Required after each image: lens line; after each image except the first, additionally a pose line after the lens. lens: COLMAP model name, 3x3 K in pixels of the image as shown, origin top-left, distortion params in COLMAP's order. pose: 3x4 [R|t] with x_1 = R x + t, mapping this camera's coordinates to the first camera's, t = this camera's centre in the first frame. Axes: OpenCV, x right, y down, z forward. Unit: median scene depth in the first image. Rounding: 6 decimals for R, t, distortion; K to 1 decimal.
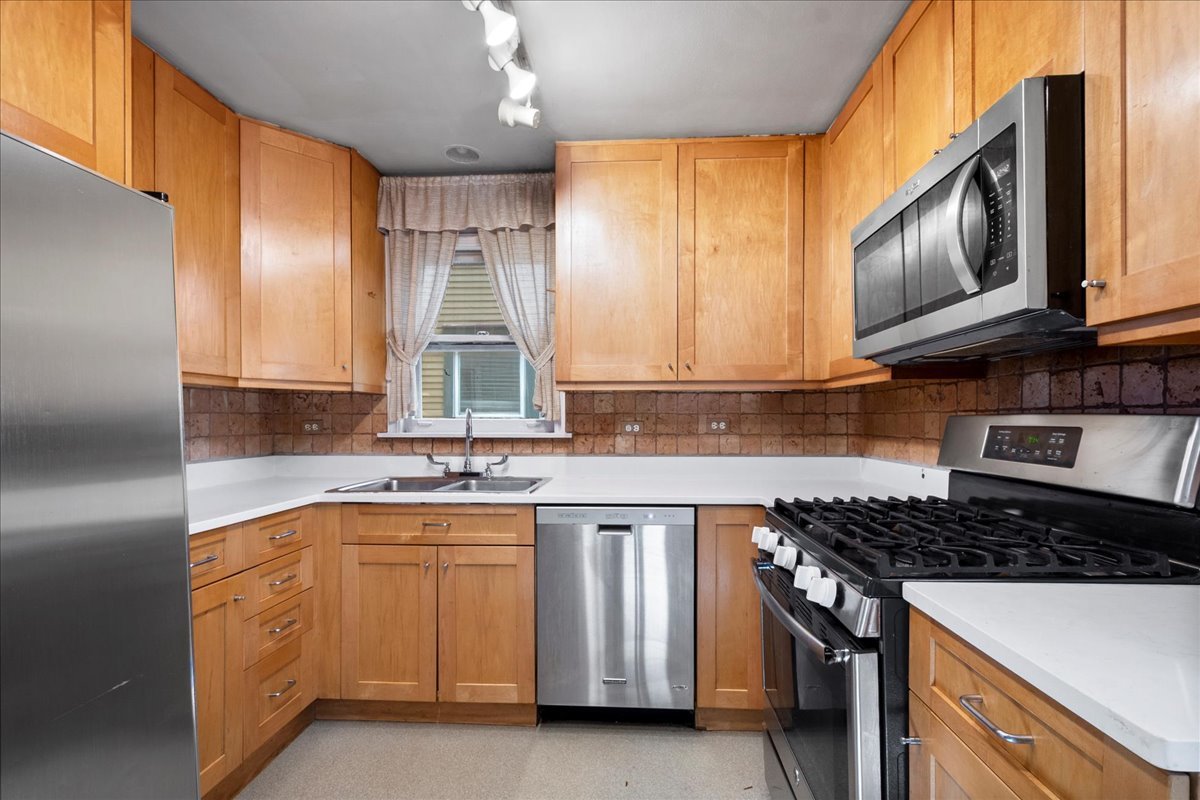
lens RADIAL K [[518.0, 0, 605.6], [0, 518.0, 406.9], [0, 0, 1]] dist [0.000493, -0.000329]
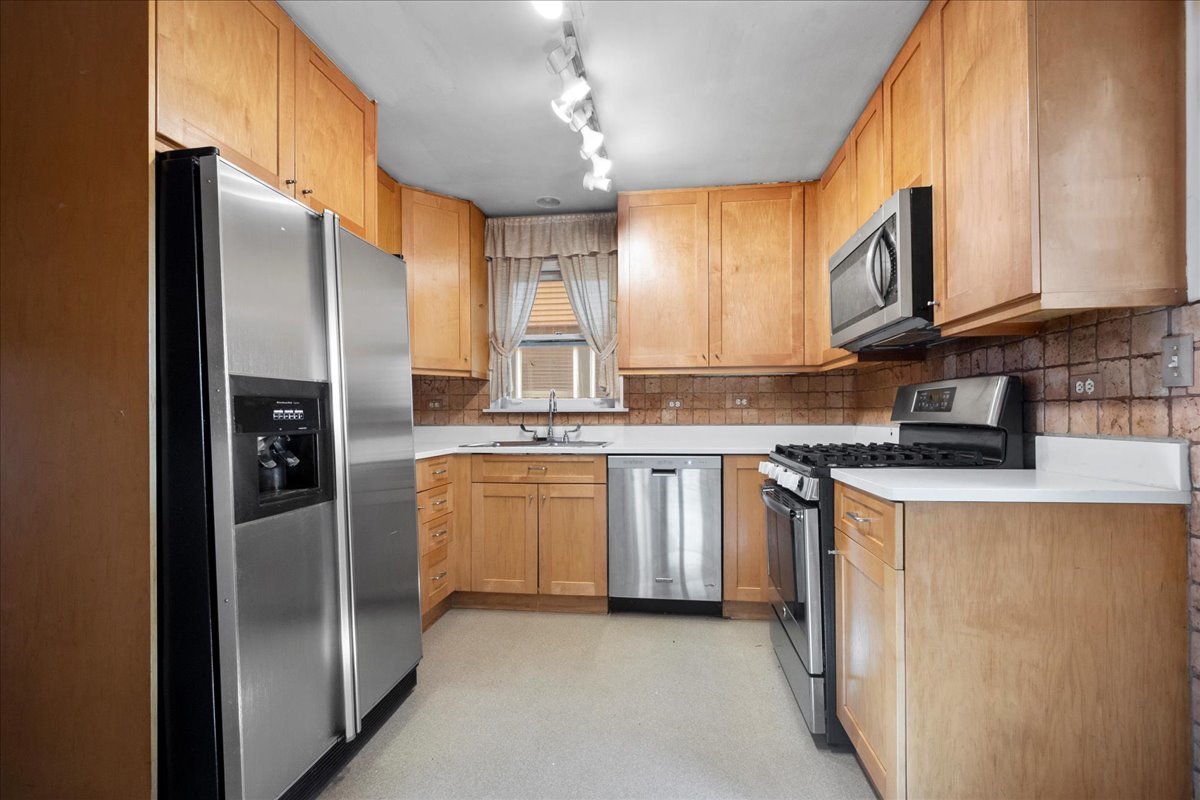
lens RADIAL K [[518.0, 0, 605.6], [0, 518.0, 406.9], [0, 0, 1]] dist [0.000493, -0.000329]
pose [[0.997679, -0.004738, -0.067930, -0.039231], [0.005134, 0.999971, 0.005657, 0.046120], [0.067902, -0.005993, 0.997674, -0.371213]]
